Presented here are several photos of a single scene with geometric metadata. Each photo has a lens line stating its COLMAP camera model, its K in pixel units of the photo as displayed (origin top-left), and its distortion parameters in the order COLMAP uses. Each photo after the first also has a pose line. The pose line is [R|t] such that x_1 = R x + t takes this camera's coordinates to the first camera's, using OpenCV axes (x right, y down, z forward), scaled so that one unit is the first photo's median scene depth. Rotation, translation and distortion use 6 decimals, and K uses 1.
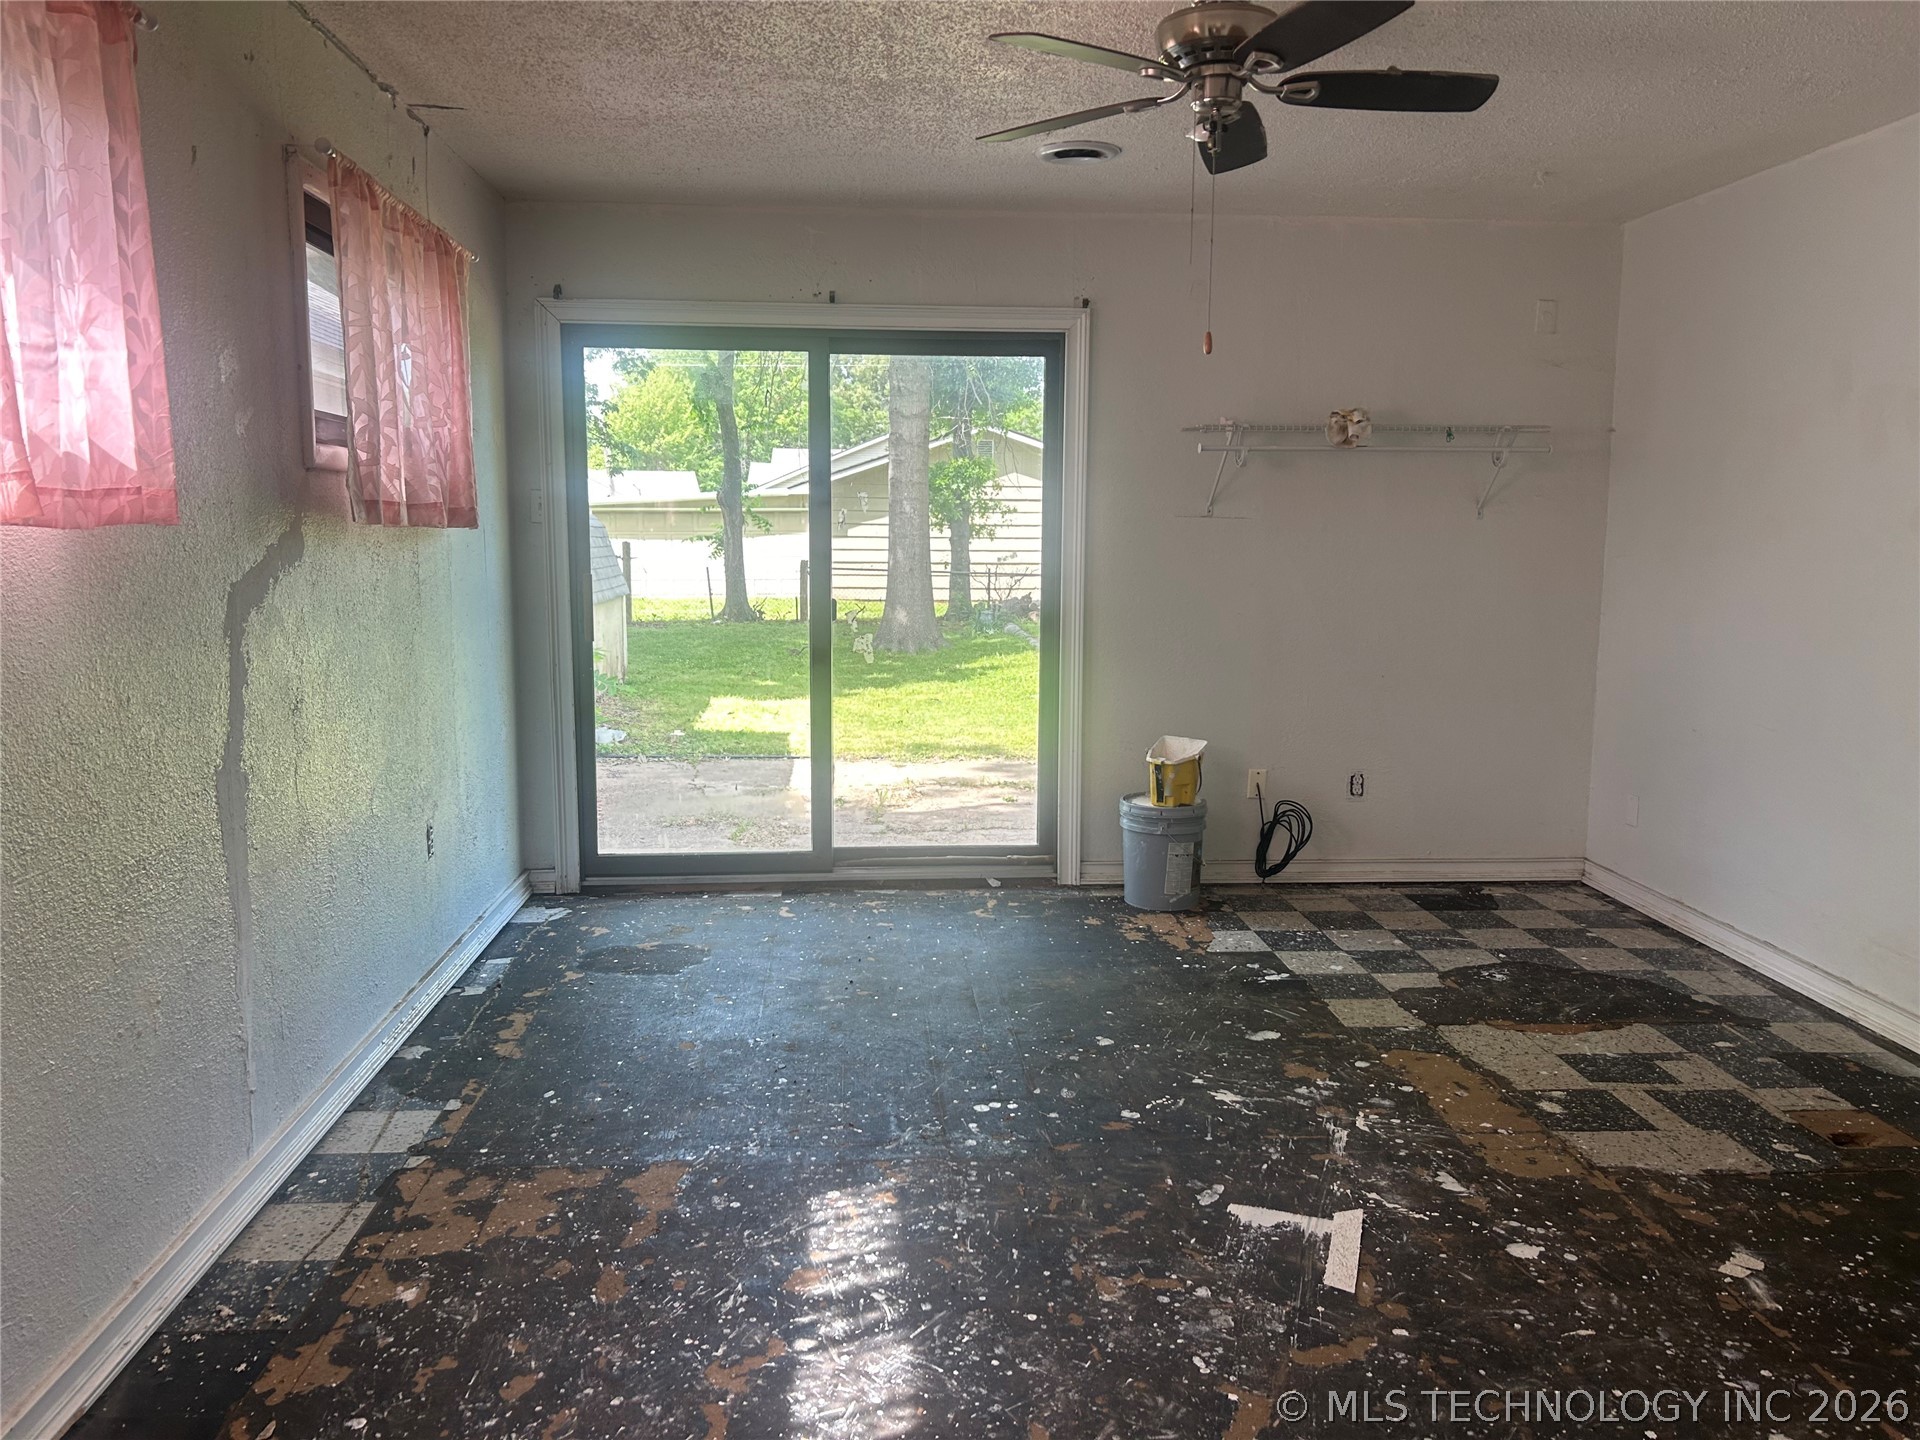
lens RADIAL K [[1442.9, 0, 957.1], [0, 1442.9, 723.7], [0, 0, 1]] dist [0.059471, -0.061959]
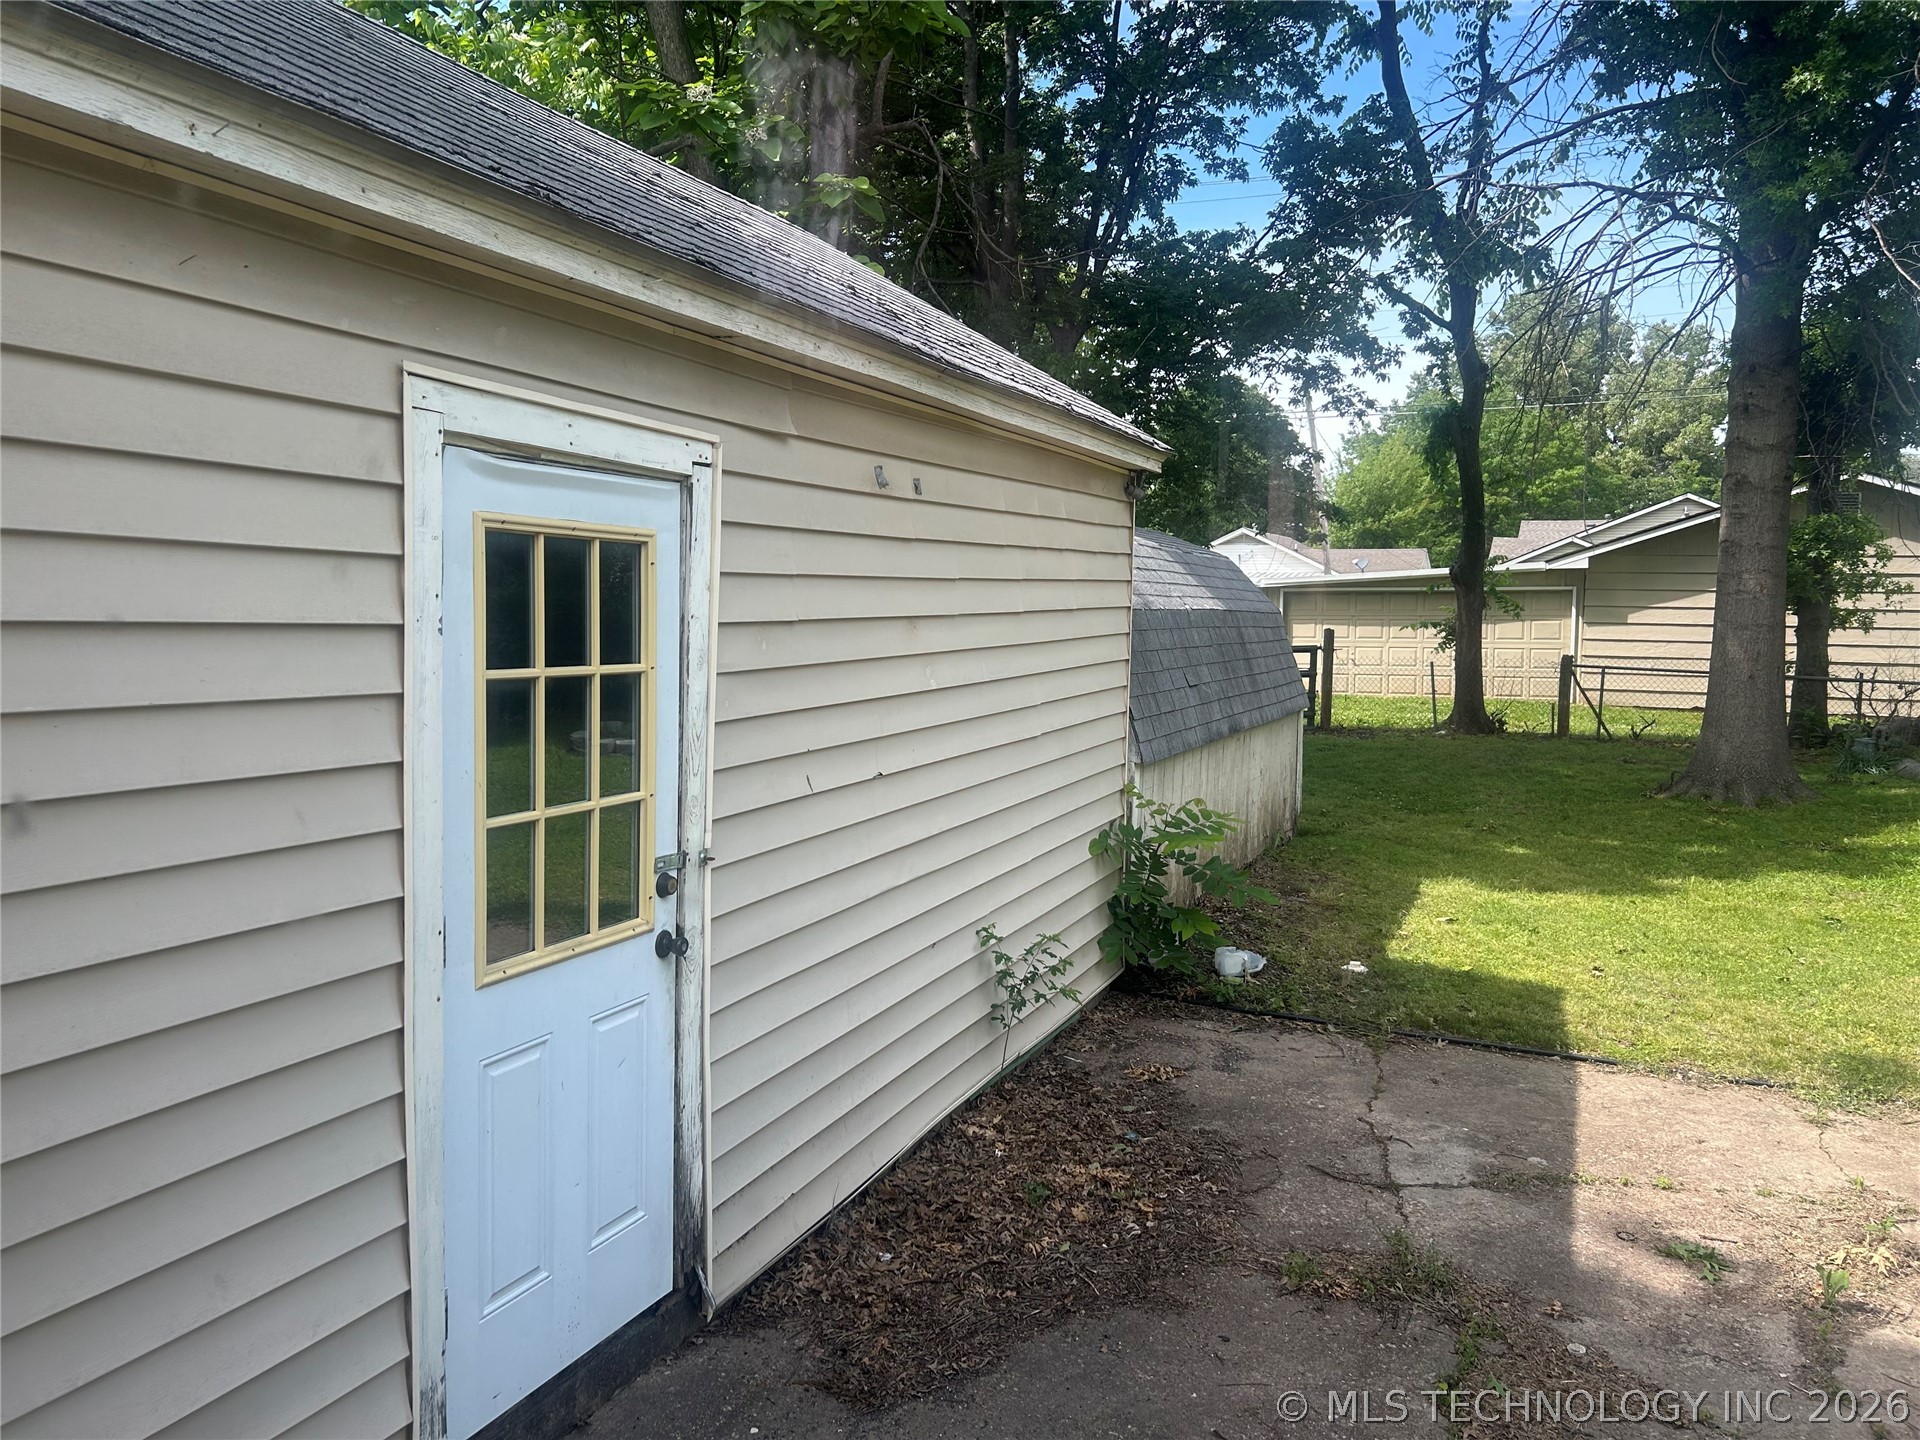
lens RADIAL K [[1442.9, 0, 955.5], [0, 1442.9, 720.9], [0, 0, 1]] dist [0.059471, -0.061959]
pose [[0.882326, 0.043722, -0.468603, -0.031502], [-0.070285, 0.996751, -0.039338, -0.027822], [0.465361, 0.067645, 0.882532, 0.192835]]
